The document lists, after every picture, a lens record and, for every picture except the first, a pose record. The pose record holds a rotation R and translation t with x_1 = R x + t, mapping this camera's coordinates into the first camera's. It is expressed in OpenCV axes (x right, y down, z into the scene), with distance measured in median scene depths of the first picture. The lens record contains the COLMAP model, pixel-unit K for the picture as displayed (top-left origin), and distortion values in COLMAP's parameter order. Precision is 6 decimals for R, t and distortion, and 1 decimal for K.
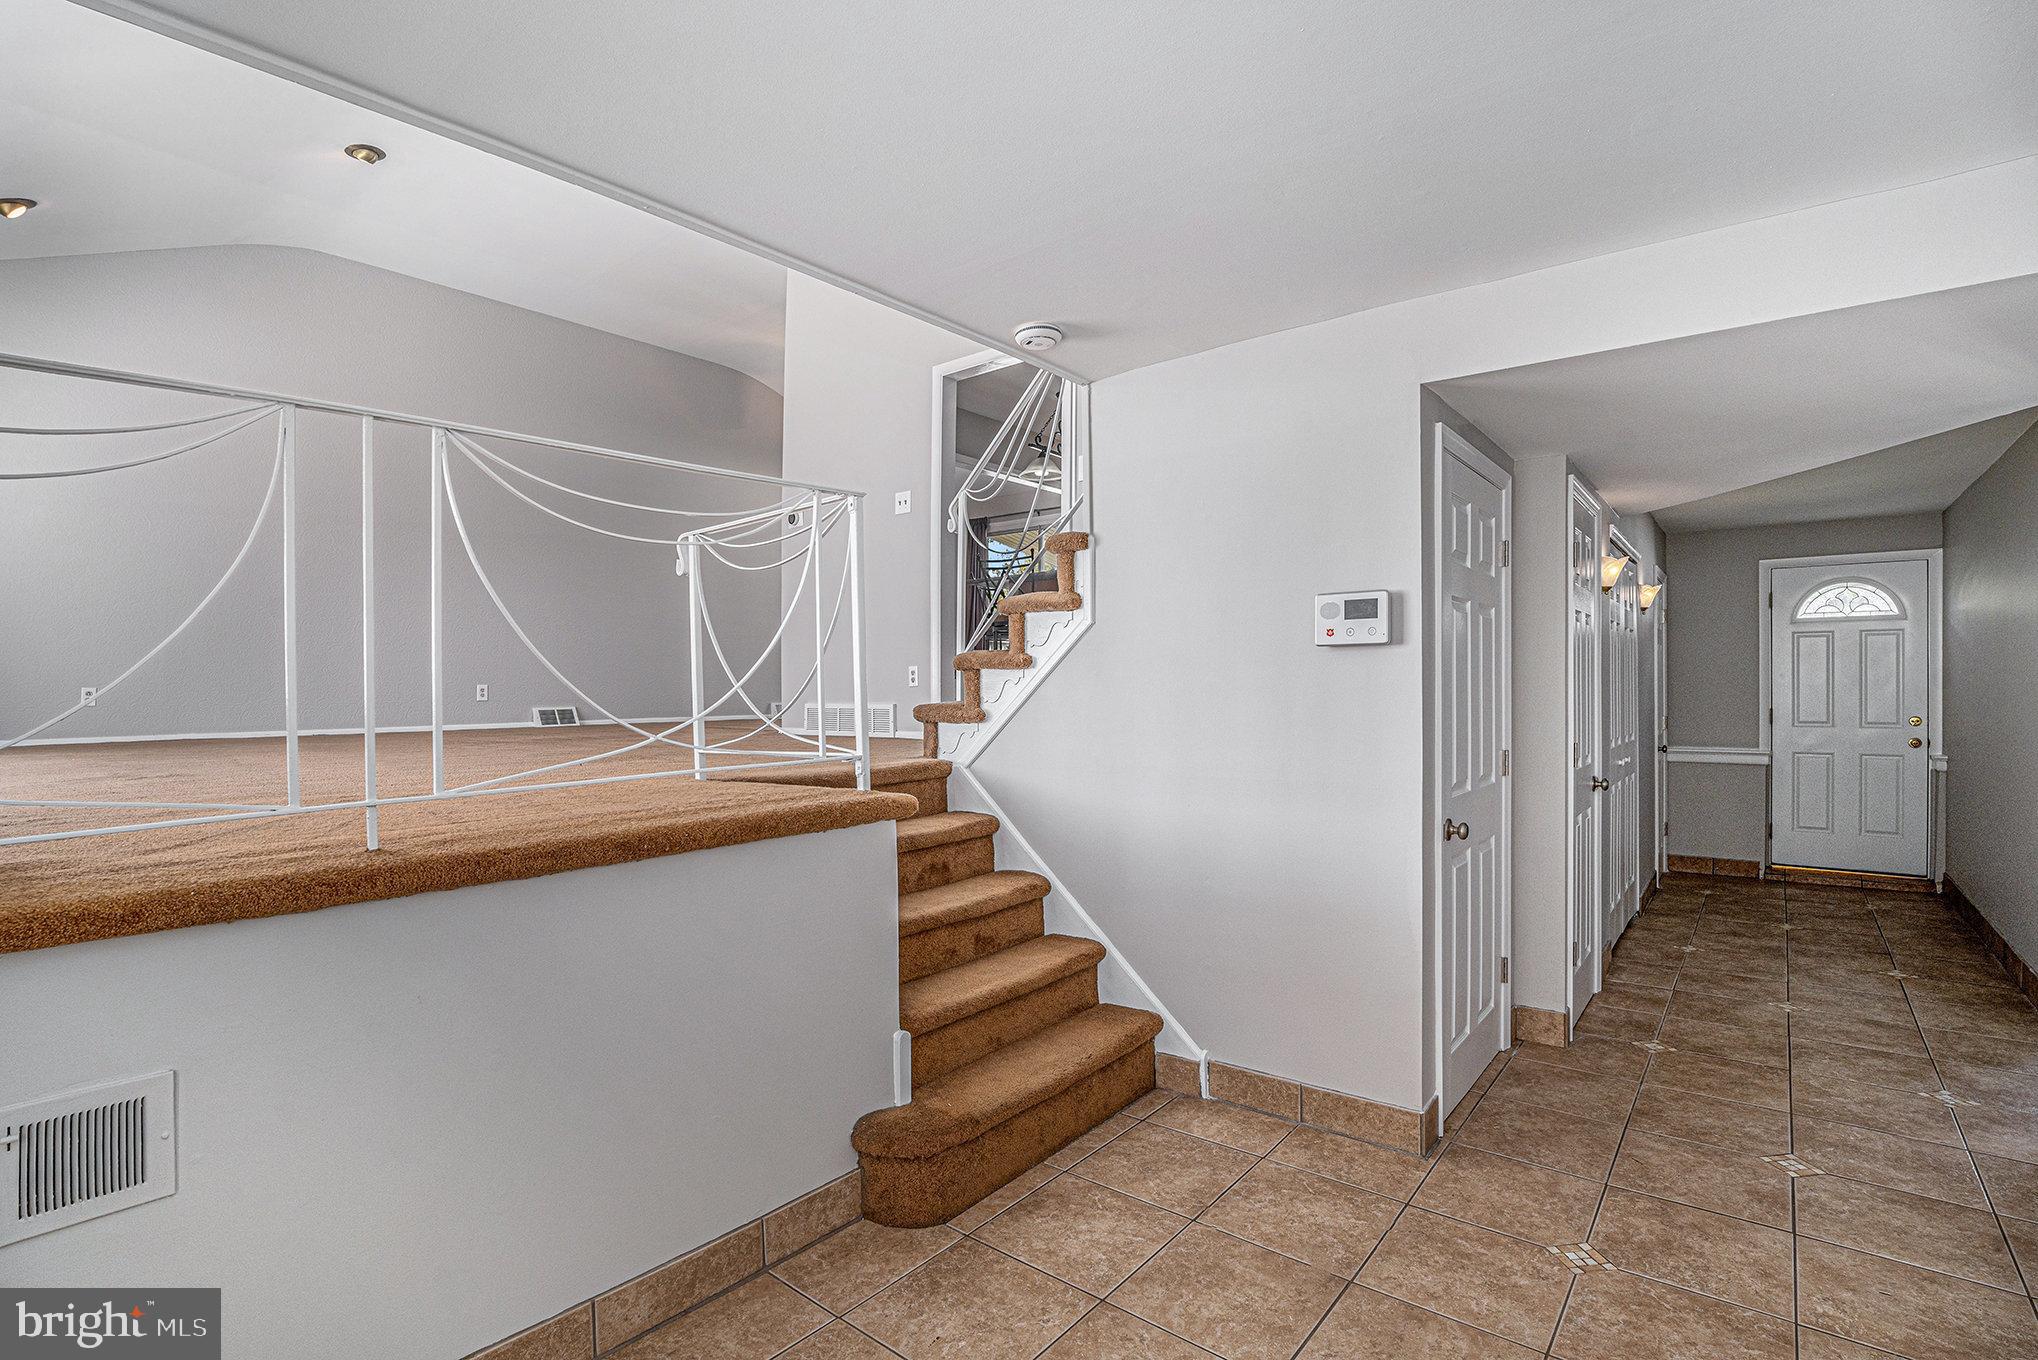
lens RADIAL K [[951.0, 0, 1022.3], [0, 951.0, 678.2], [0, 0, 1]] dist [-0.054904, 0.007005]
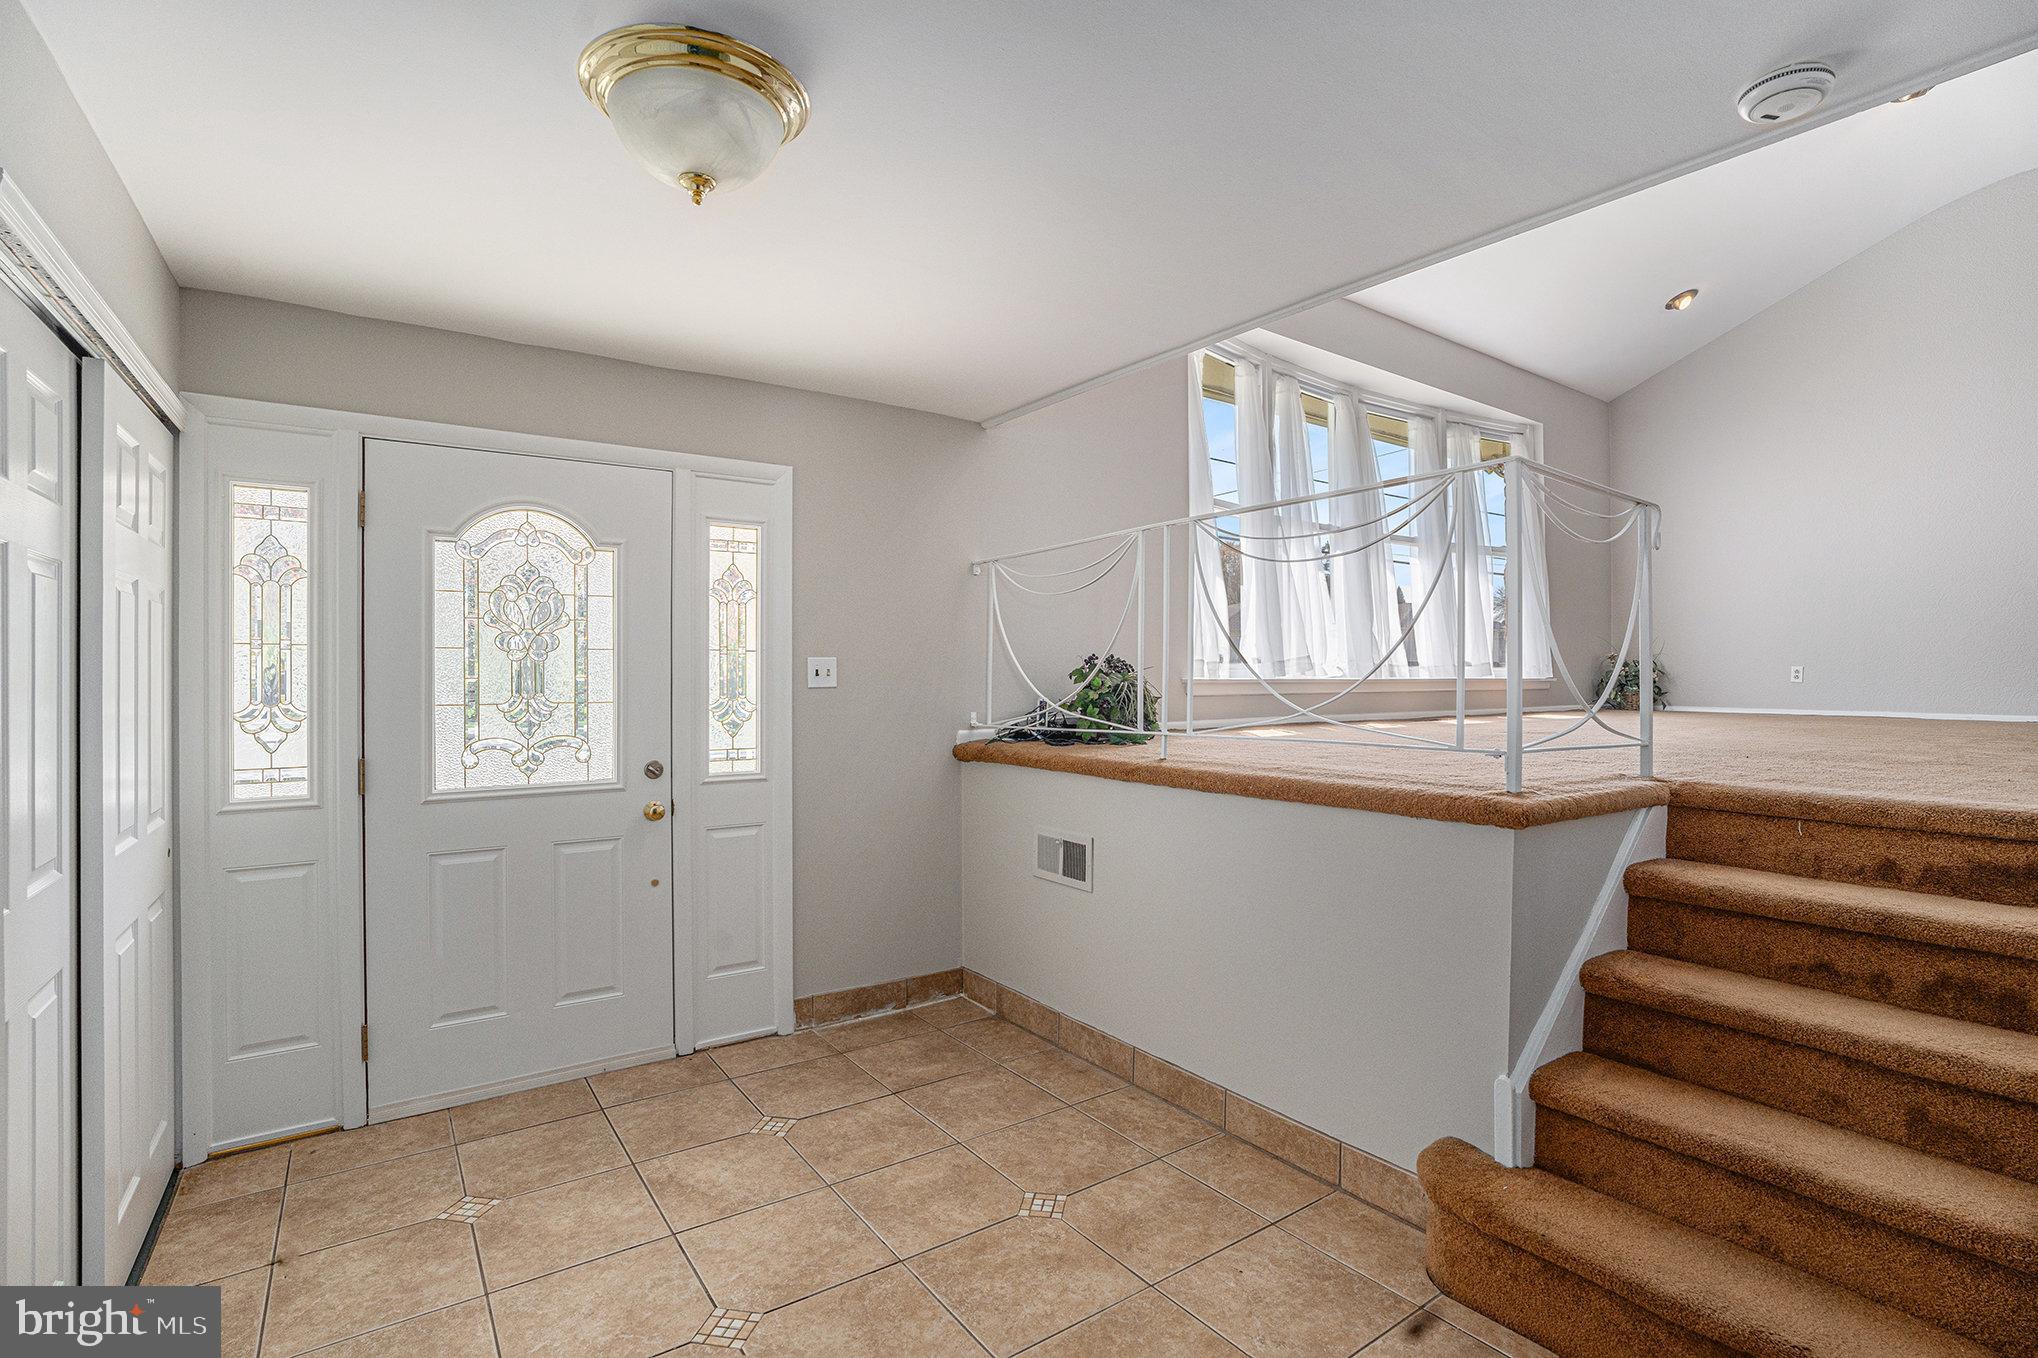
lens RADIAL K [[951.0, 0, 1023.5], [0, 951.0, 670.4], [0, 0, 1]] dist [-0.054904, 0.007005]
pose [[-0.253762, 0.005277, -0.967252, 0.875039], [0.013146, 0.999912, 0.002006, -0.000665], [0.967177, -0.012206, -0.253809, 0.886943]]
